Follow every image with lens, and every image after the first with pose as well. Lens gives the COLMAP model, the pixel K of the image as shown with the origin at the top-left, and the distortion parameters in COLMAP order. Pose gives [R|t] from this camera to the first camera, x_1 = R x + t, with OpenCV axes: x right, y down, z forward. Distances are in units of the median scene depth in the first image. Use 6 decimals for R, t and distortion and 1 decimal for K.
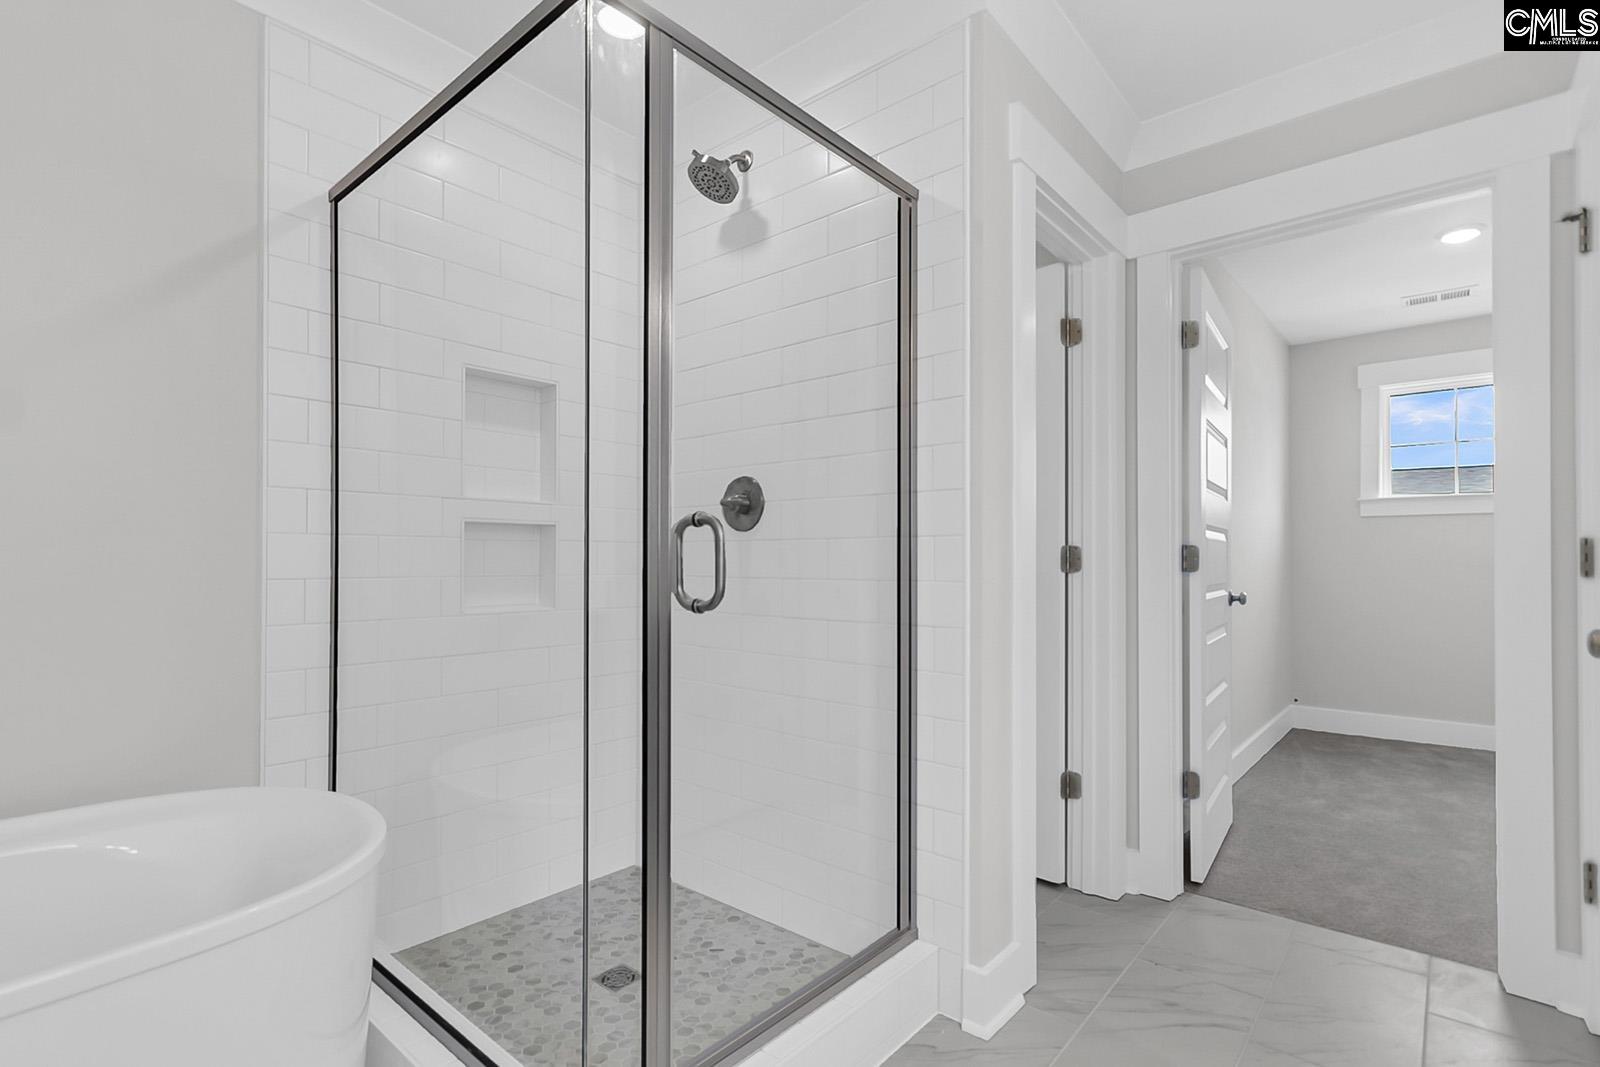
lens RADIAL K [[768.7, 0, 793.1], [0, 768.7, 545.4], [0, 0, 1]] dist [0.001633, 0.001071]
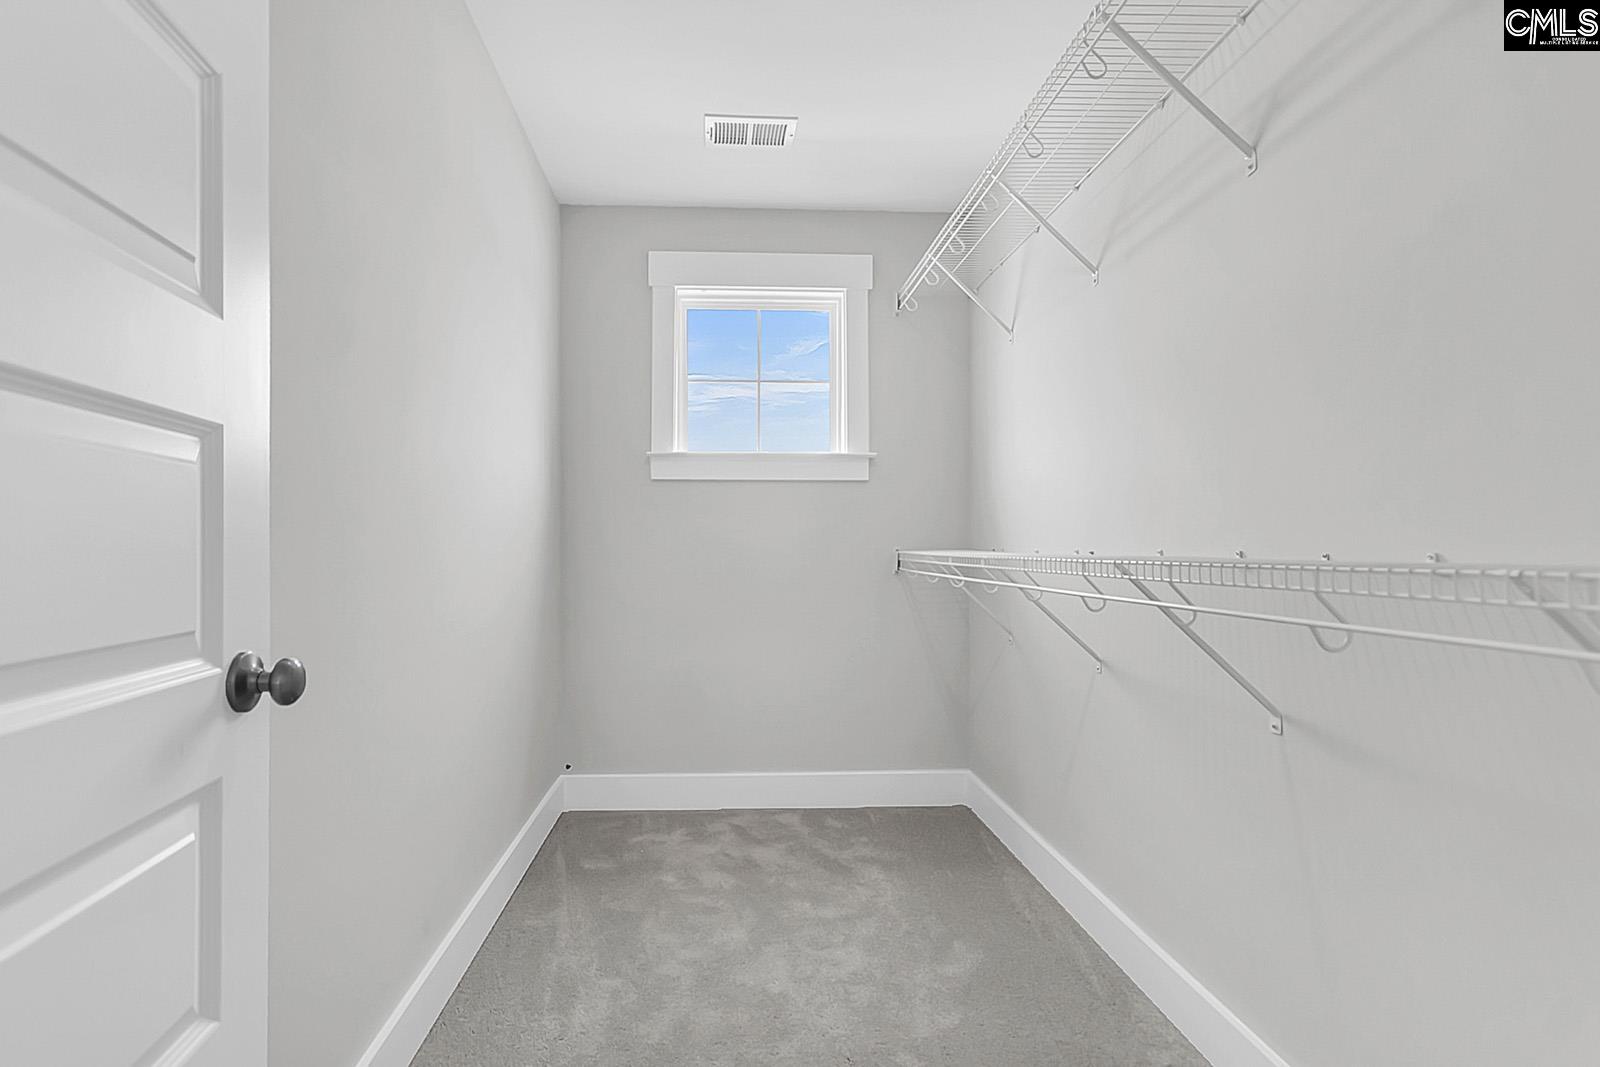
lens RADIAL K [[768.7, 0, 793.1], [0, 768.7, 545.4], [0, 0, 1]] dist [0.001633, 0.001071]
pose [[0.685962, -0.001912, 0.727635, 0.163327], [-0.006849, 0.999935, 0.009085, 0.005657], [-0.727605, -0.011215, 0.685905, 0.219488]]
